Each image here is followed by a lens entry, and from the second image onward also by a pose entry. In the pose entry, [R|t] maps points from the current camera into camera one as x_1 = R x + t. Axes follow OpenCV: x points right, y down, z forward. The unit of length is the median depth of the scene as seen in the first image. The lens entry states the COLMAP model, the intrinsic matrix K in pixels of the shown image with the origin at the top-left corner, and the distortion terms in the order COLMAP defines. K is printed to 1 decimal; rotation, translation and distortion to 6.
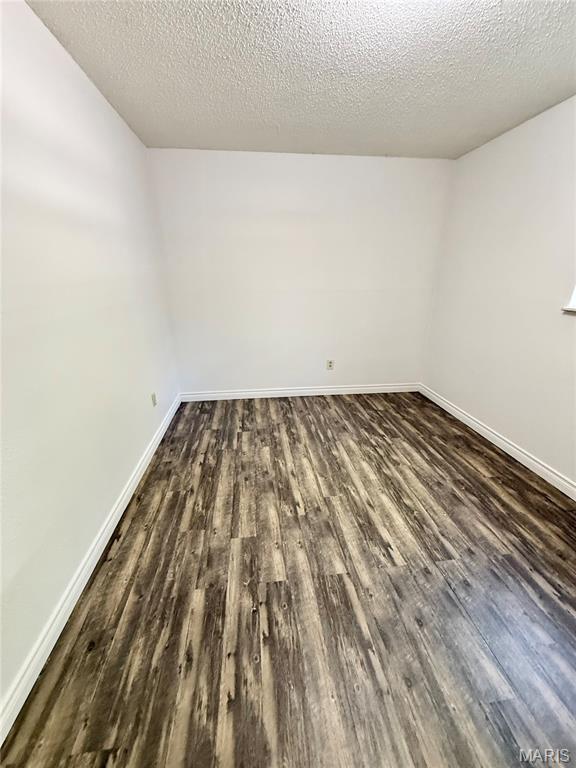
lens RADIAL K [[305.3, 0, 288.0], [0, 305.3, 384.0], [0, 0, 1]] dist [0.000329, -0.000403]
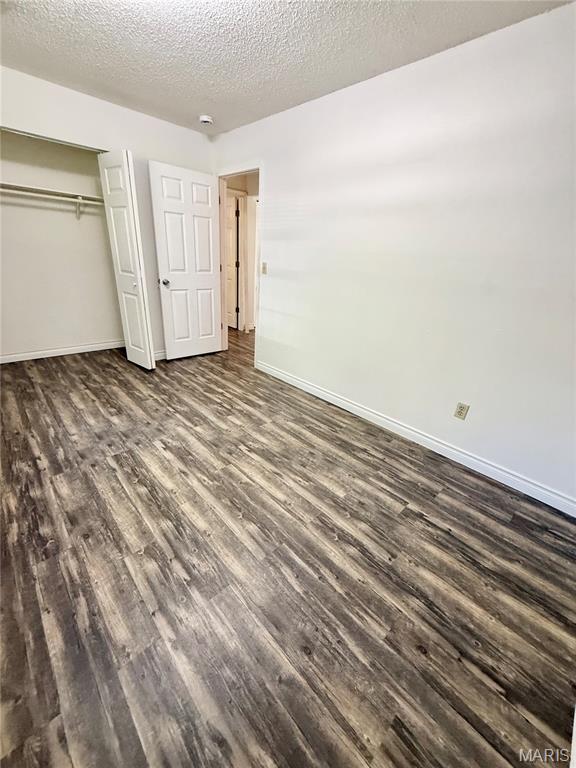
lens RADIAL K [[305.3, 0, 288.0], [0, 305.3, 384.0], [0, 0, 1]] dist [0.000329, -0.000403]
pose [[-0.798291, 0.186897, -0.572538, 0.459951], [-0.268056, 0.741028, 0.615649, -0.455078], [0.539330, 0.644940, -0.541457, 1.376281]]
